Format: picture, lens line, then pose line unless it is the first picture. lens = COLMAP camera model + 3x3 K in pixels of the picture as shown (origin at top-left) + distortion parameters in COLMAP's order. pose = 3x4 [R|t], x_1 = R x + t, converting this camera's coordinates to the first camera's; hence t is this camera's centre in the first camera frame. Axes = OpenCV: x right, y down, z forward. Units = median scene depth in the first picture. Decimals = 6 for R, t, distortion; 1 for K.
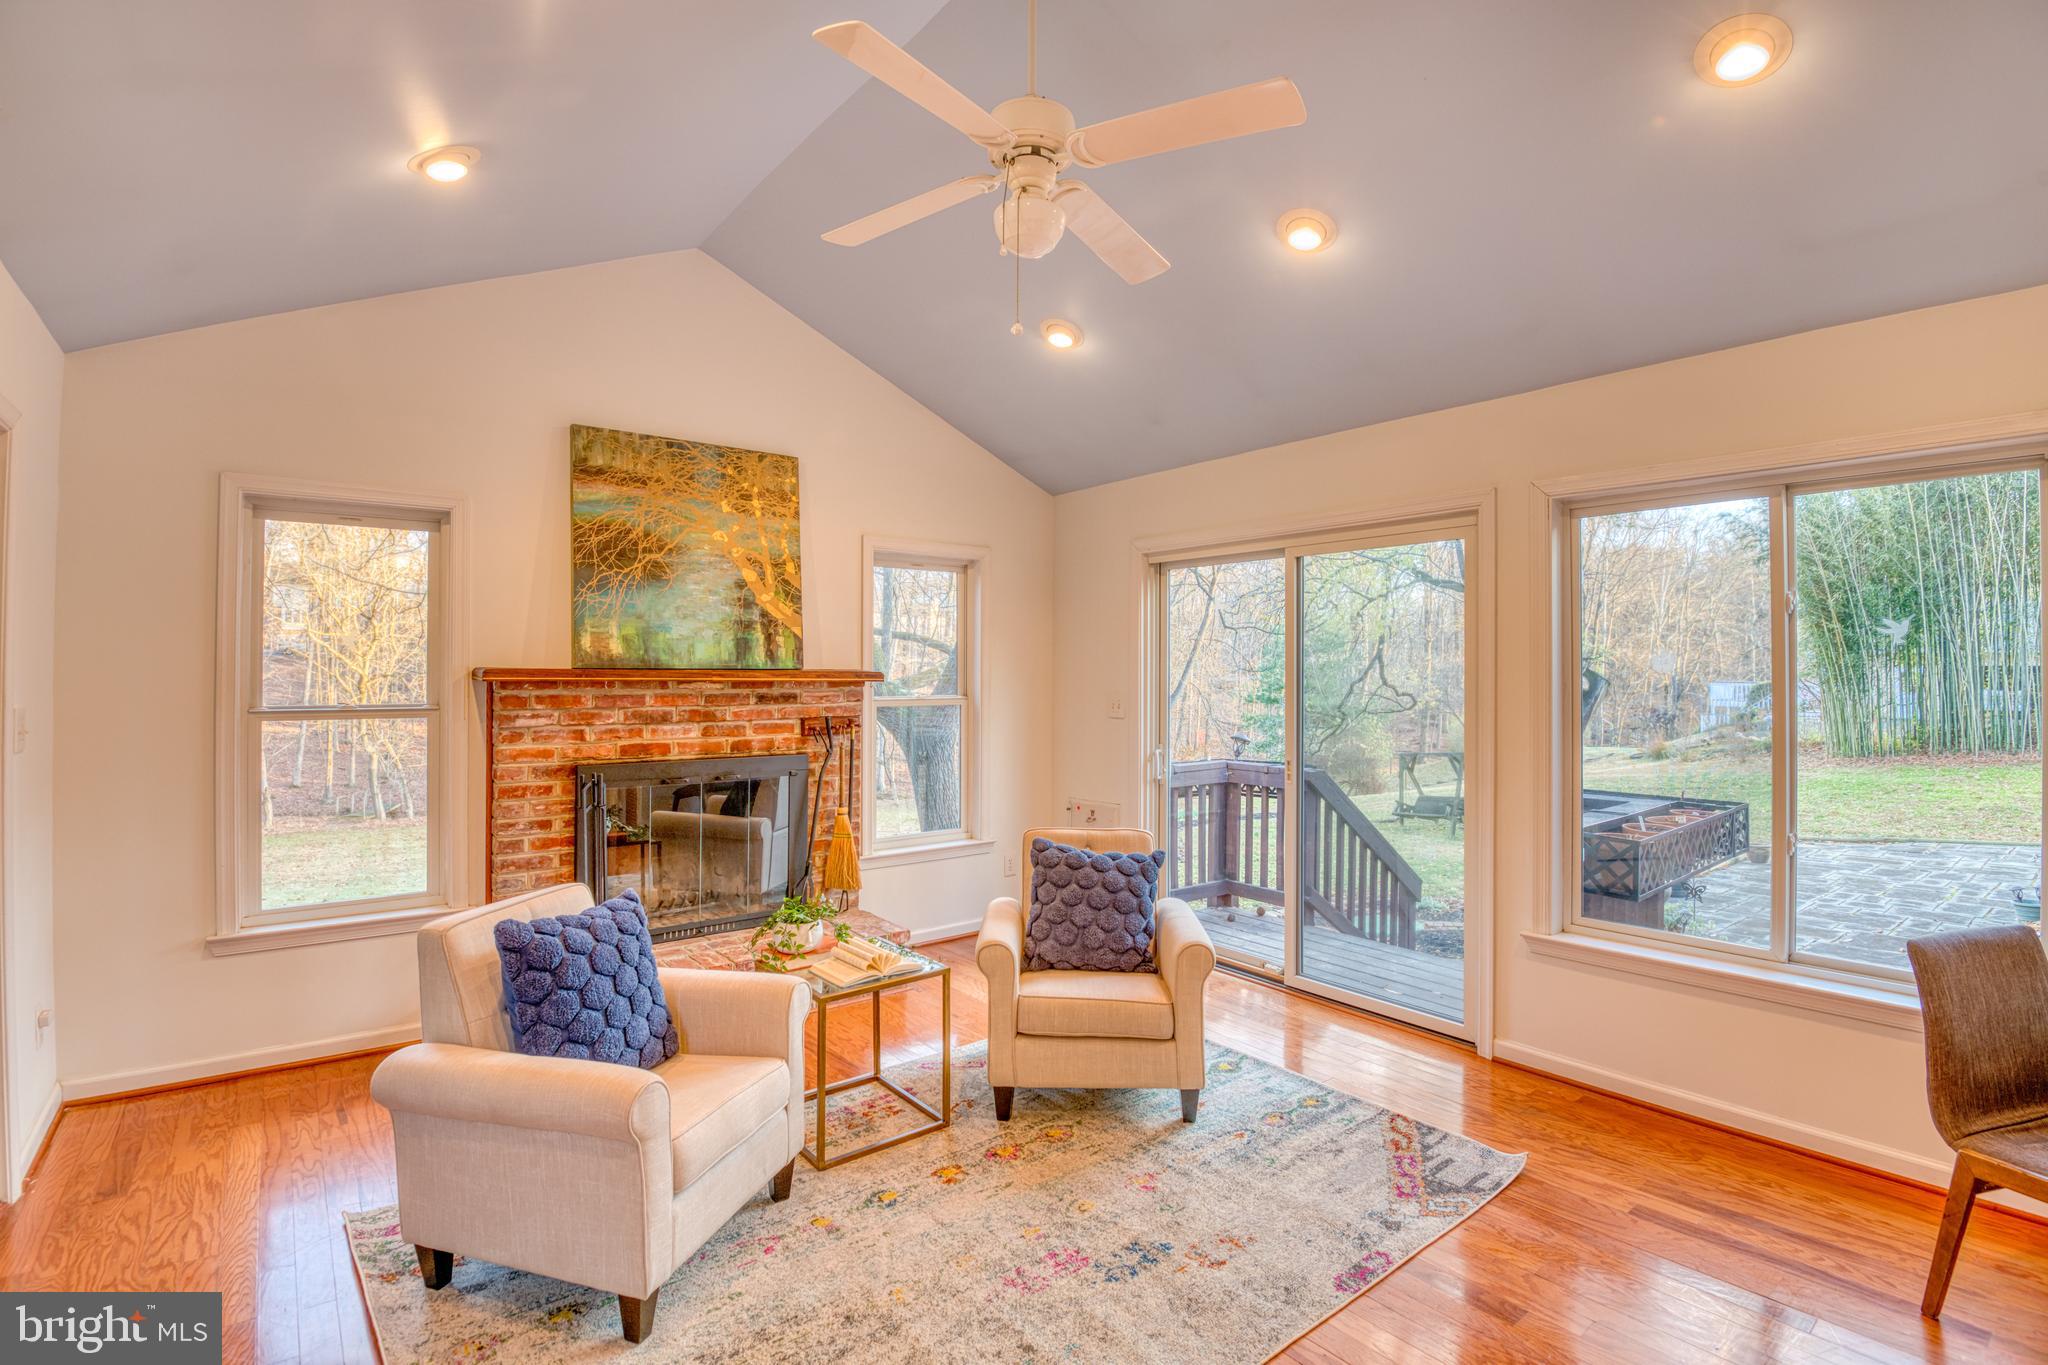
lens RADIAL K [[959.8, 0, 1024.0], [0, 959.8, 682.5], [0, 0, 1]] dist [0.002146, -0.000060]
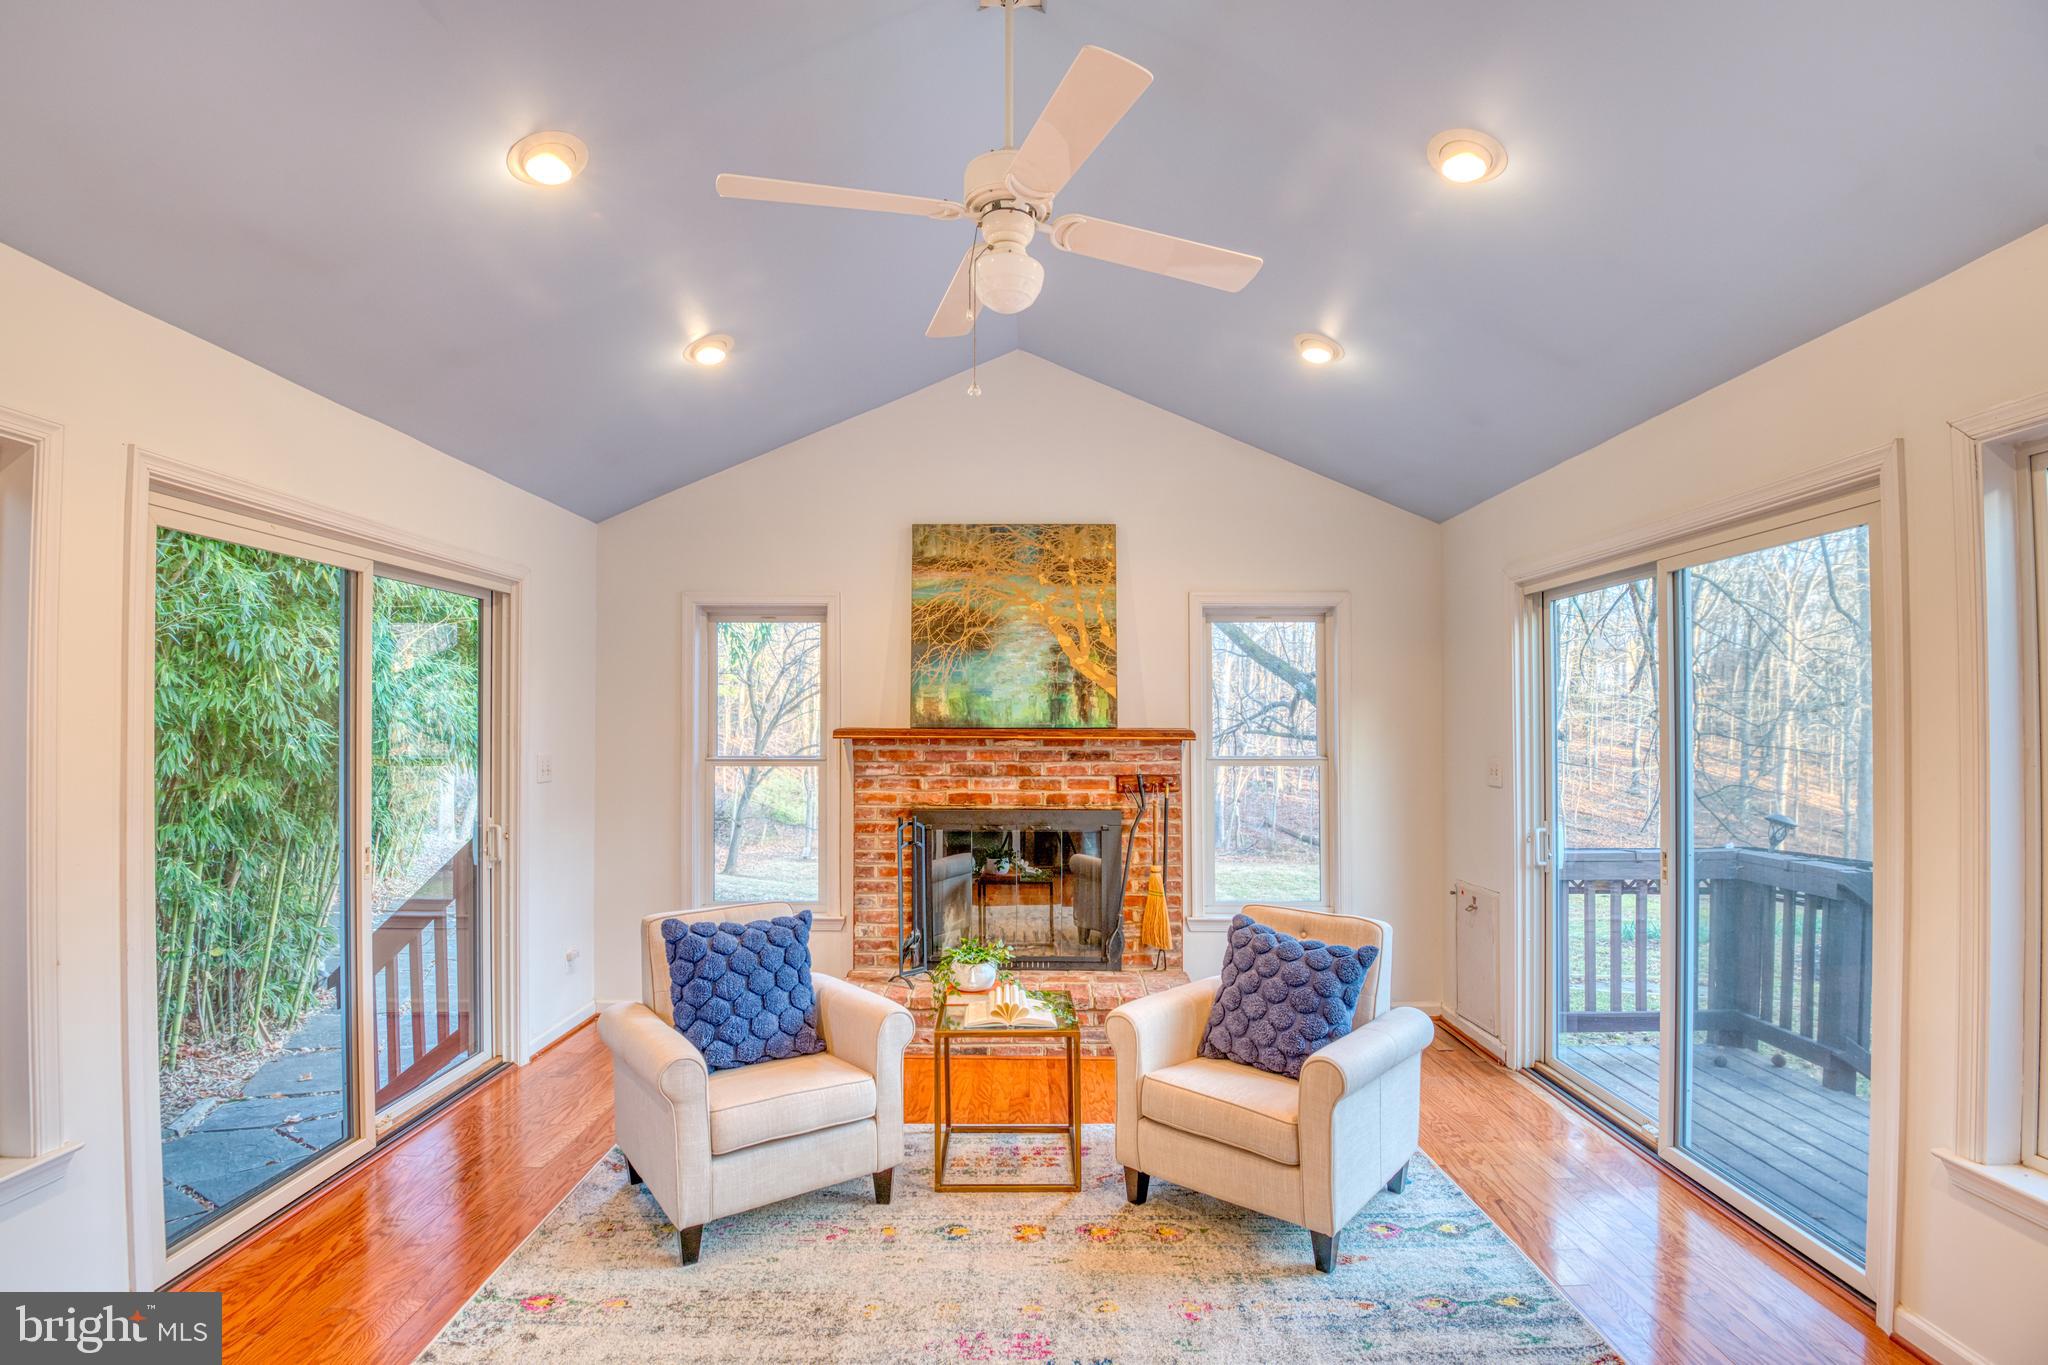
lens RADIAL K [[957.0, 0, 1024.8], [0, 957.0, 727.4], [0, 0, 1]] dist [-0.022492, -0.000371]
pose [[0.787136, -0.002304, -0.616776, 0.356144], [-0.005512, 0.999927, -0.010770, -0.003122], [0.616755, 0.011877, 0.787065, 0.140068]]
